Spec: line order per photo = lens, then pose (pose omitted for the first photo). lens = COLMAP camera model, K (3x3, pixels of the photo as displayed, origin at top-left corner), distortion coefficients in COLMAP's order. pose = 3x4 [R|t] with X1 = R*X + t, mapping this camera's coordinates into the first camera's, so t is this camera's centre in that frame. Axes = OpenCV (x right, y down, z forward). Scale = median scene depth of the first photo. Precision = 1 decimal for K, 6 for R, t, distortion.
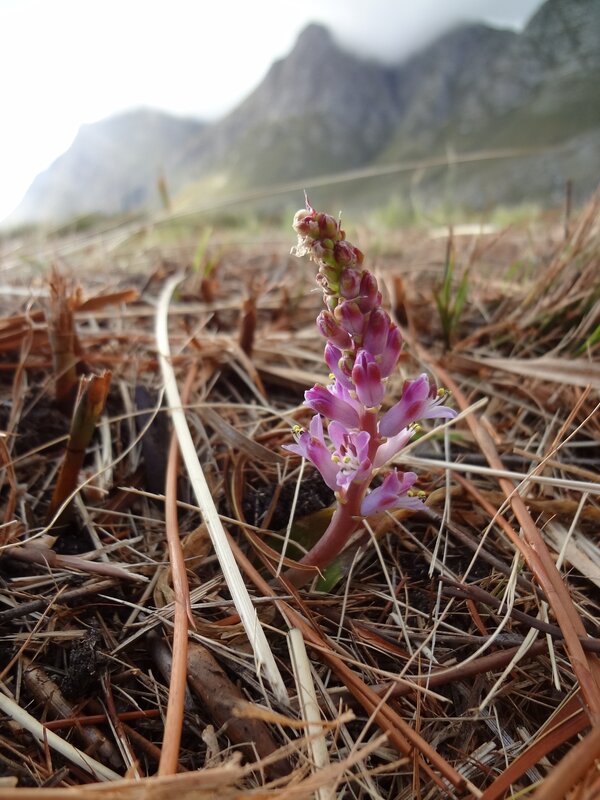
lens RADIAL K [[578.1, 0, 300.0], [0, 578.1, 400.0], [0, 0, 1]] dist [-0.054514, 0.004434]
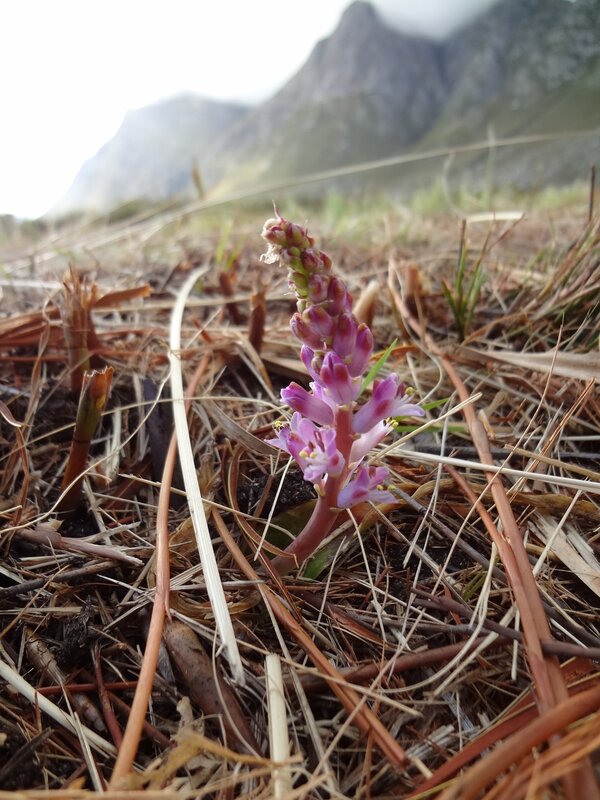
lens RADIAL K [[578.1, 0, 300.0], [0, 578.1, 400.0], [0, 0, 1]] dist [-0.054514, 0.004434]
pose [[0.997351, 0.006271, -0.072472, 0.092910], [-0.004392, 0.999651, 0.026051, -0.018153], [0.072610, -0.025664, 0.997030, -0.039489]]
